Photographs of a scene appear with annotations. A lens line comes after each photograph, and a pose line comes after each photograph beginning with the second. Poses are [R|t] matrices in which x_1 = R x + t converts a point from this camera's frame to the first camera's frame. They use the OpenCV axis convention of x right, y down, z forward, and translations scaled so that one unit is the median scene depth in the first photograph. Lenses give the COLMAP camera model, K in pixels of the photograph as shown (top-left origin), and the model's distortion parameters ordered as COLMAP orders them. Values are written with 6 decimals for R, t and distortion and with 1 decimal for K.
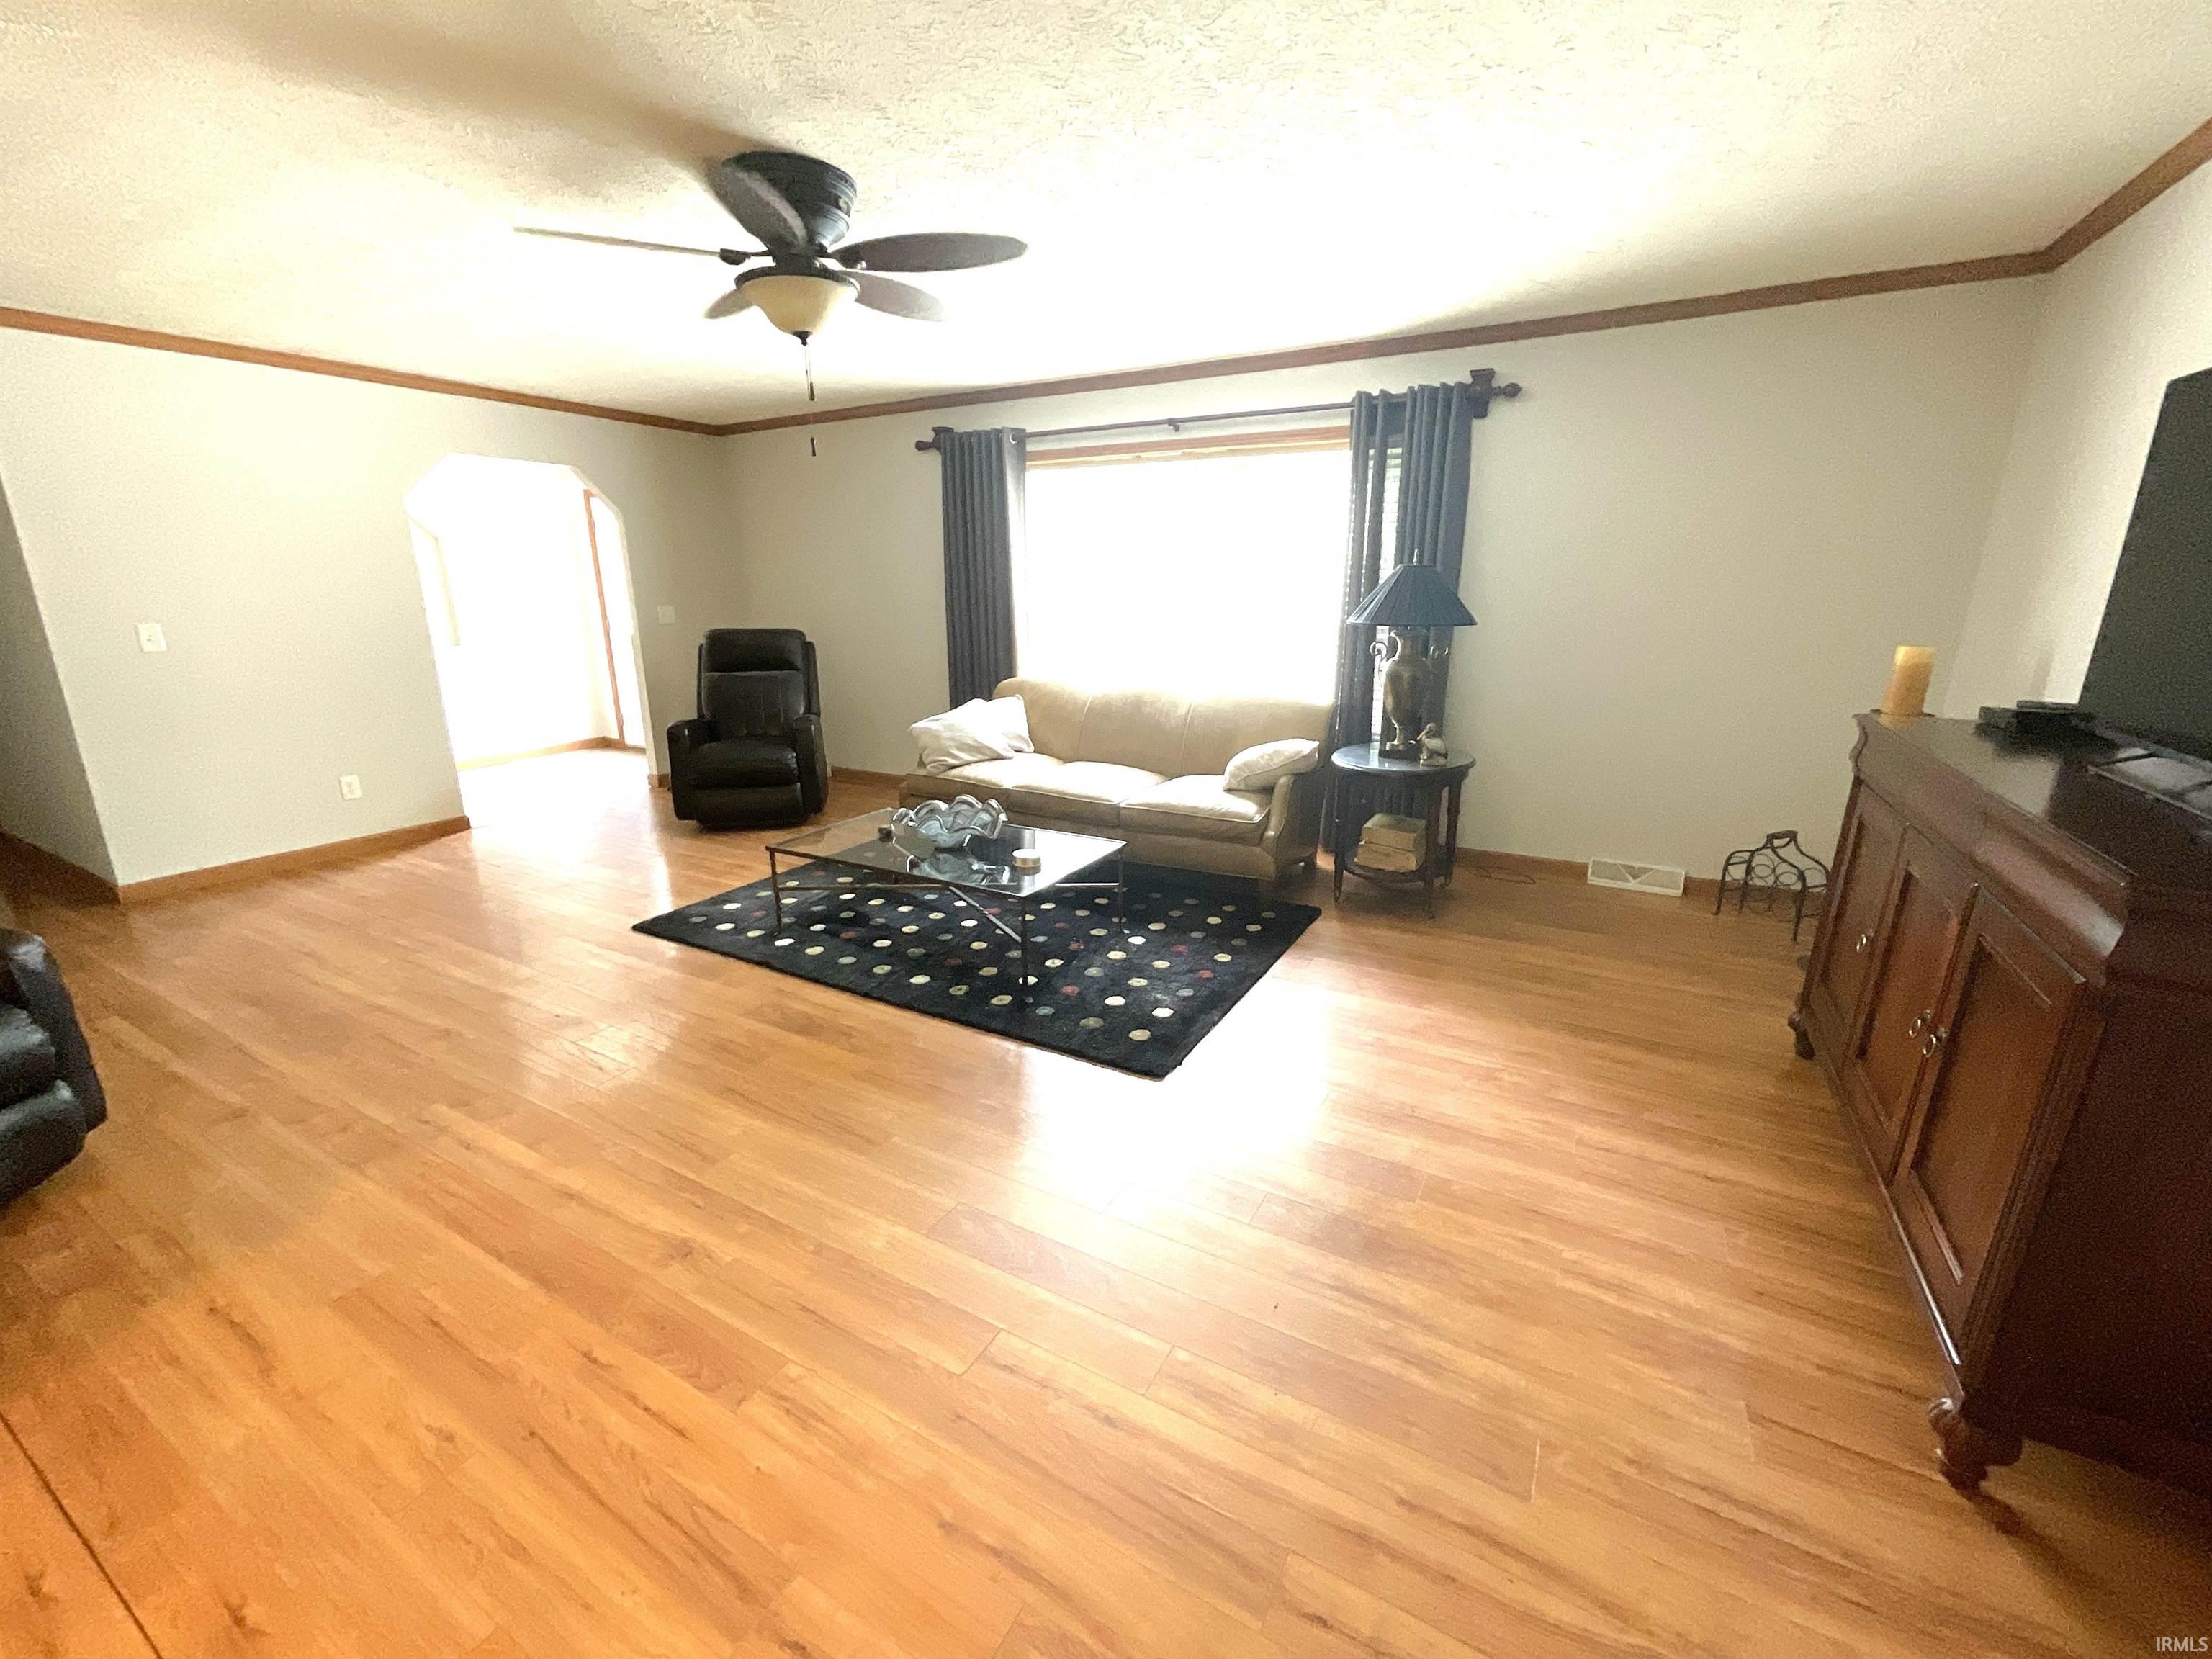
lens RADIAL K [[905.8, 0, 1095.6], [0, 905.8, 824.2], [0, 0, 1]] dist [-0.002307, 0.000207]
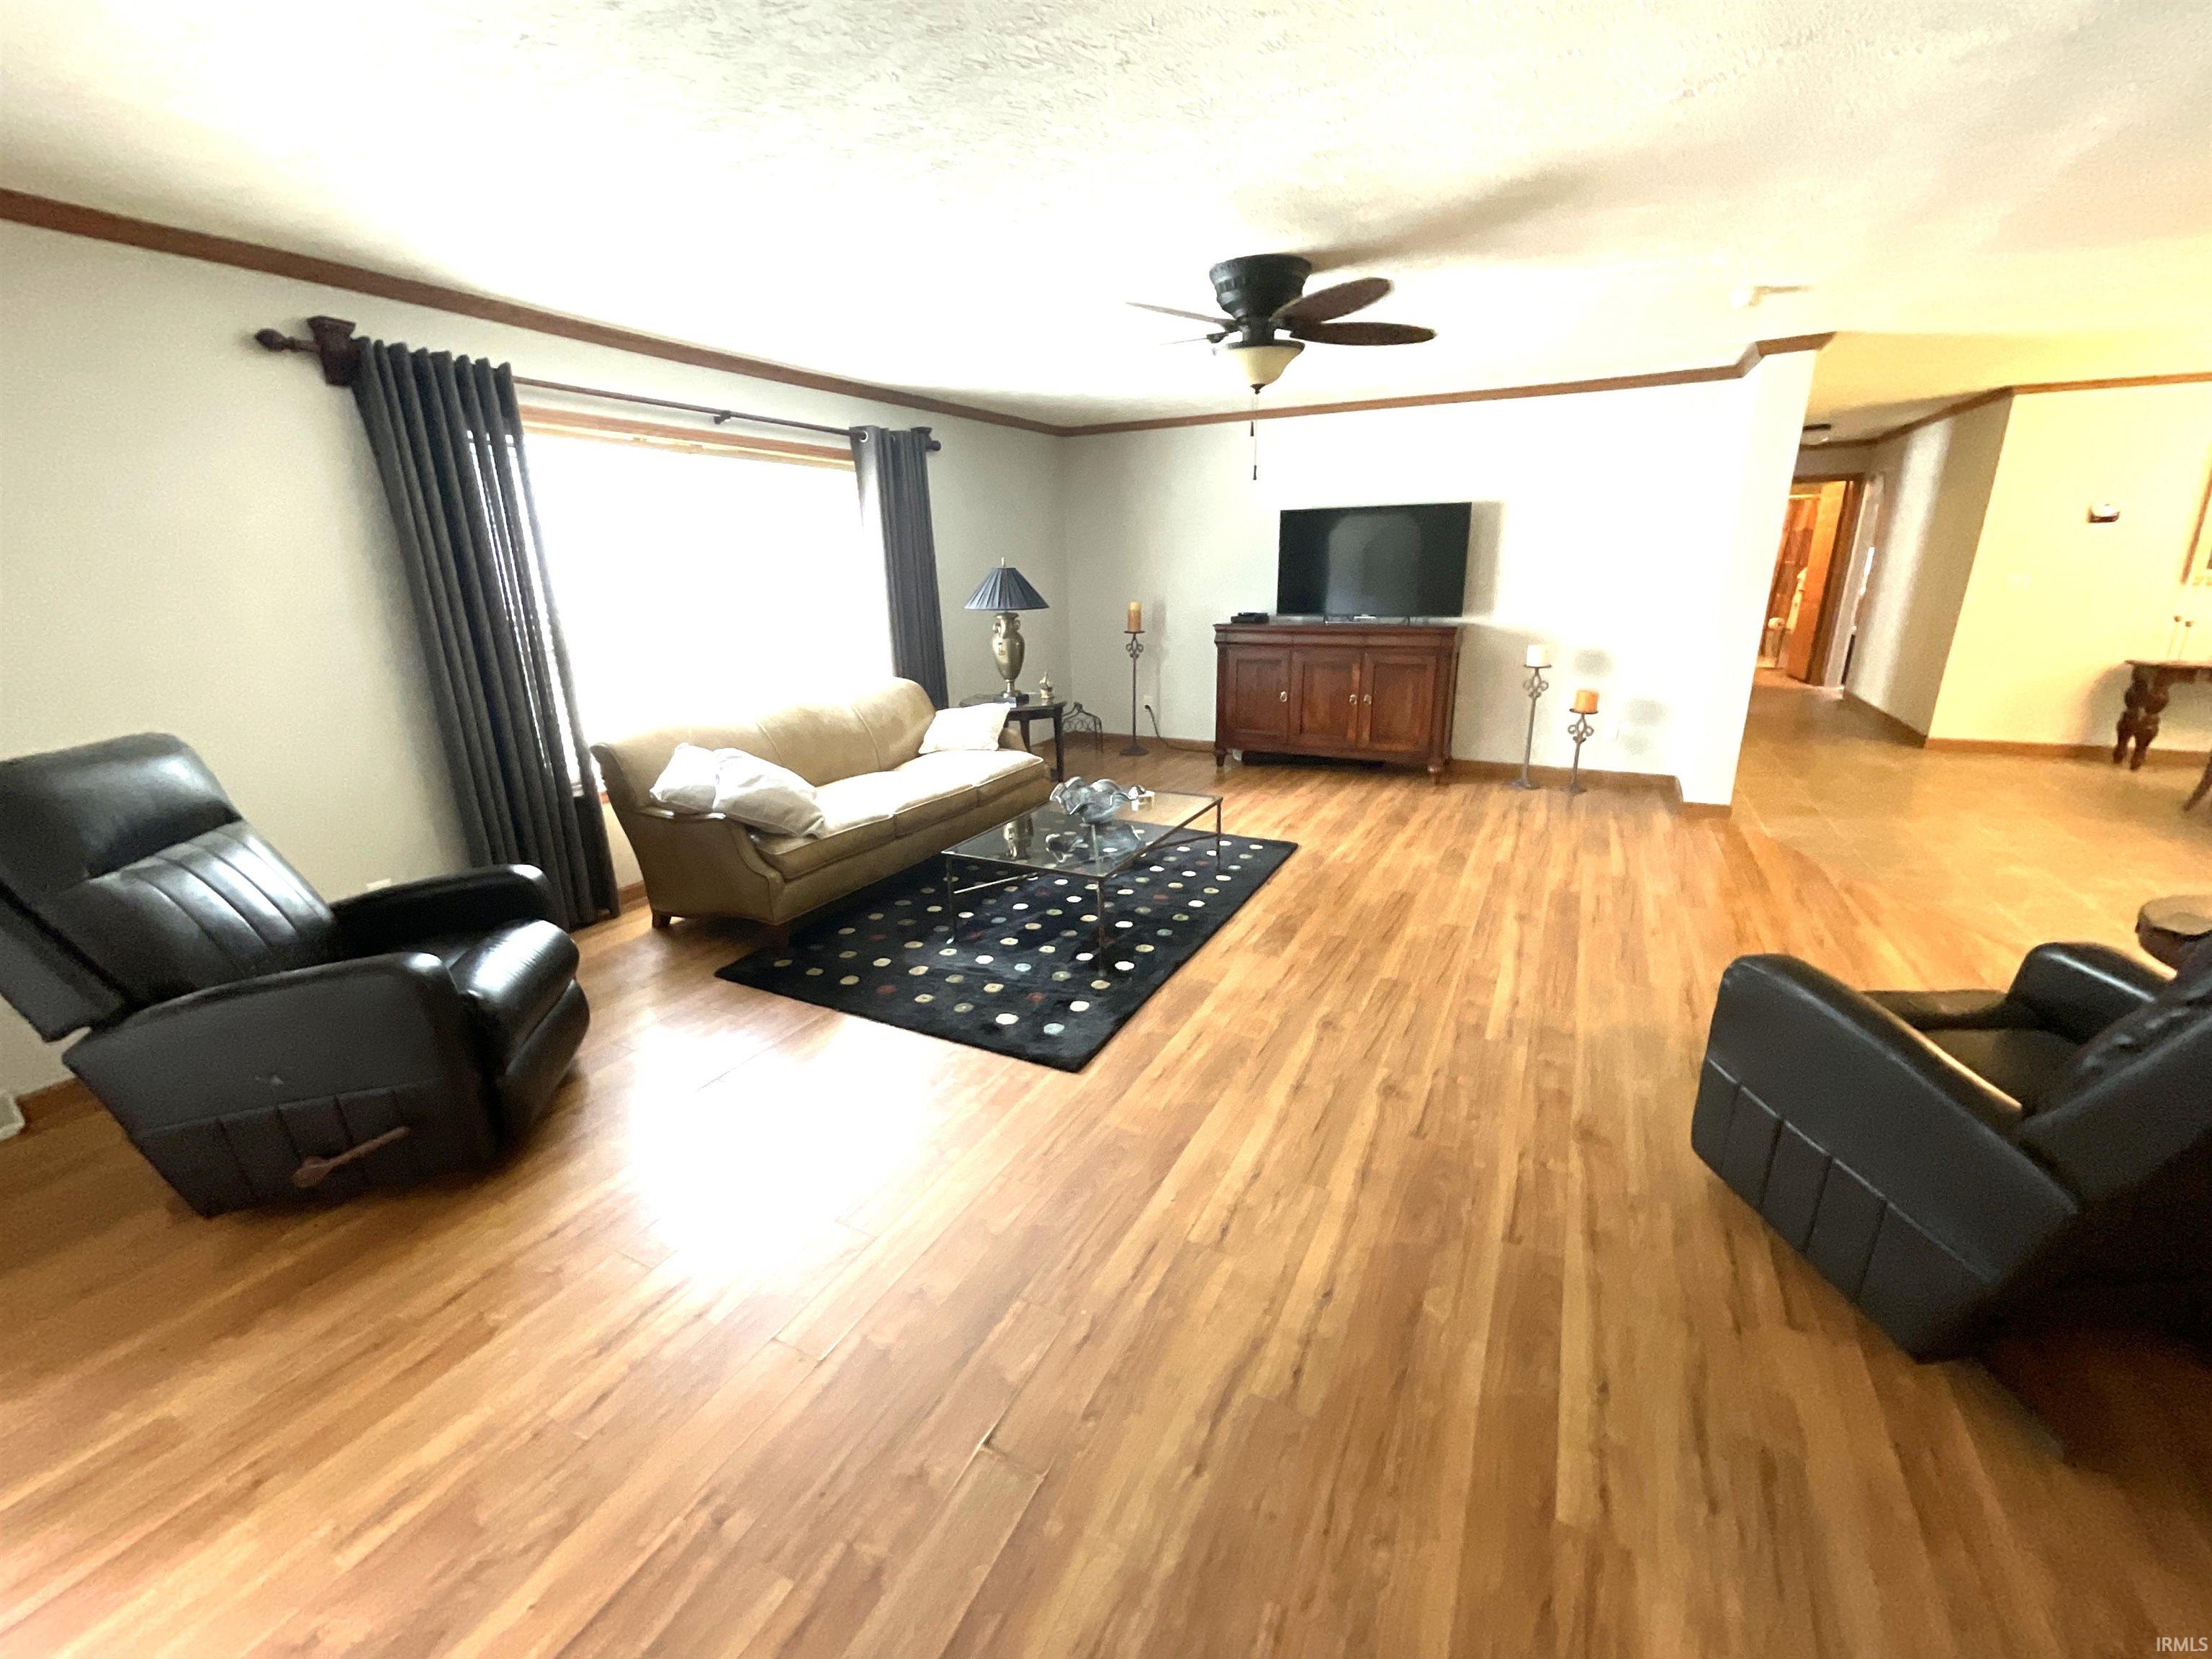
lens RADIAL K [[905.8, 0, 1098.0], [0, 905.8, 838.7], [0, 0, 1]] dist [-0.002307, 0.000207]
pose [[-0.038946, -0.292159, 0.955576, -1.120837], [0.281175, 0.914457, 0.291047, -0.257505], [-0.958866, 0.280019, 0.046533, 0.869808]]
